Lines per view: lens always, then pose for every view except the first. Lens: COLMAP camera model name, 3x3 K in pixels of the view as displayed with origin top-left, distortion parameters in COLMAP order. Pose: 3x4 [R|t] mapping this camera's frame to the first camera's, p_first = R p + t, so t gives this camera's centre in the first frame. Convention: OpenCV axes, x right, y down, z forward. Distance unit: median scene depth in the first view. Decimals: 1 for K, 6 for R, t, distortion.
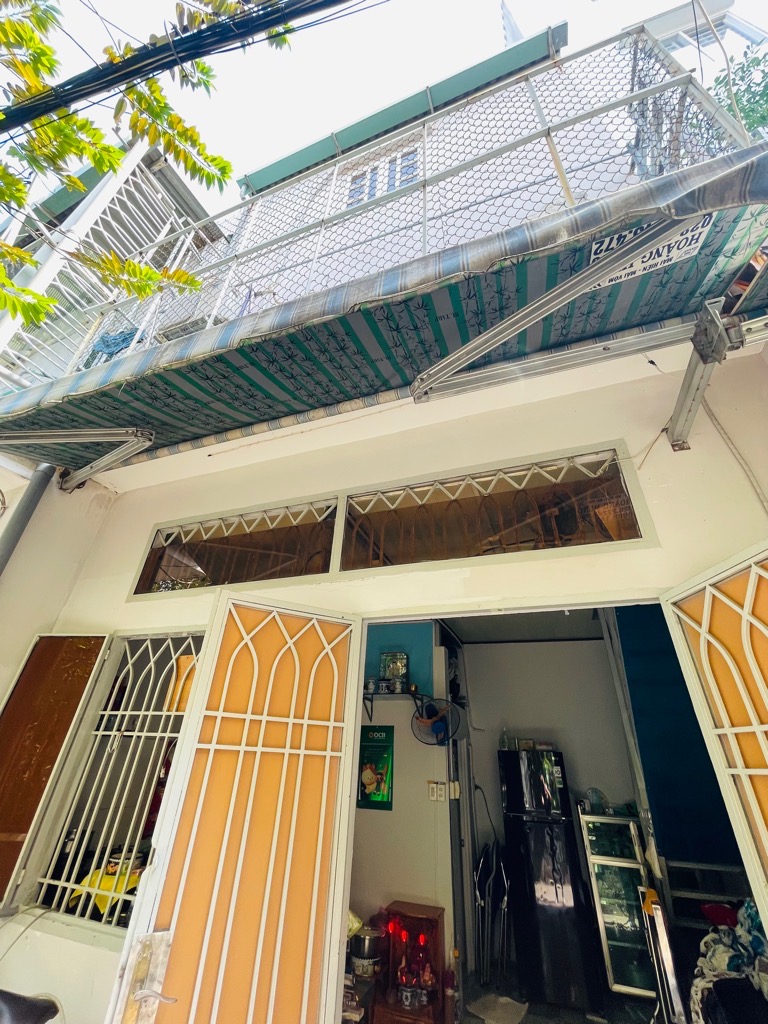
lens RADIAL K [[414.0, 0, 386.9], [0, 414.0, 511.7], [0, 0, 1]] dist [0.002510, 0.000689]
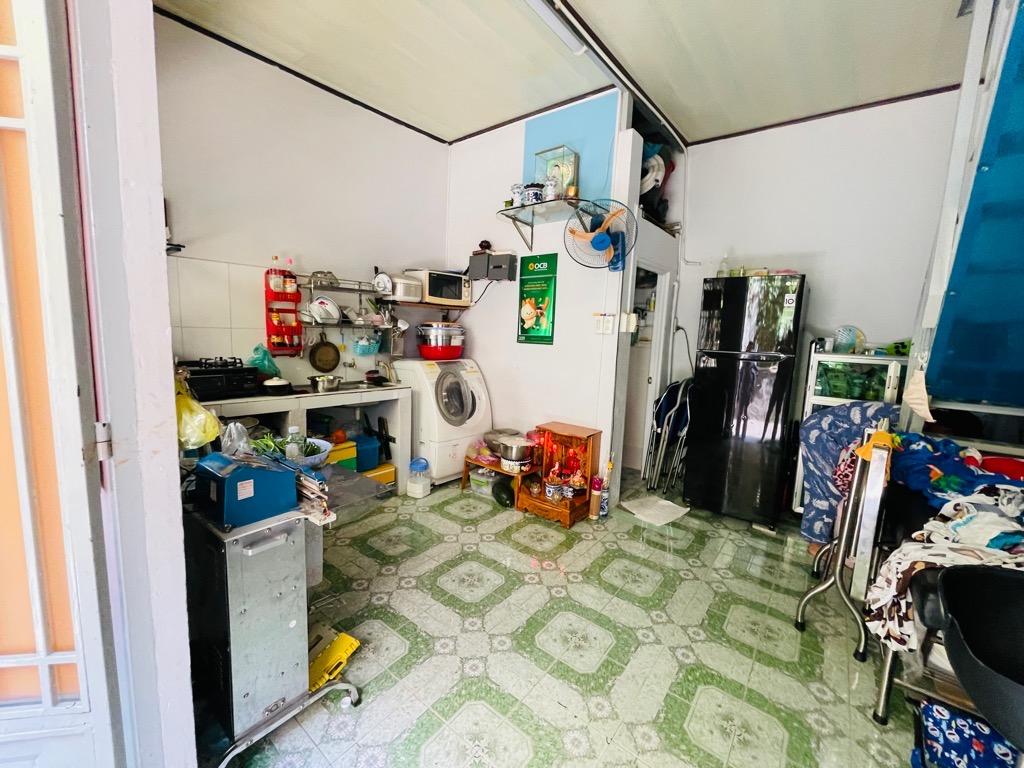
lens RADIAL K [[414.0, 0, 515.0], [0, 414.0, 383.1], [0, 0, 1]] dist [0.002510, 0.000689]
pose [[0.949881, 0.040547, -0.309971, 0.200785], [0.157968, 0.793387, 0.587863, 0.264420], [0.269763, -0.607365, 0.747219, 0.287531]]
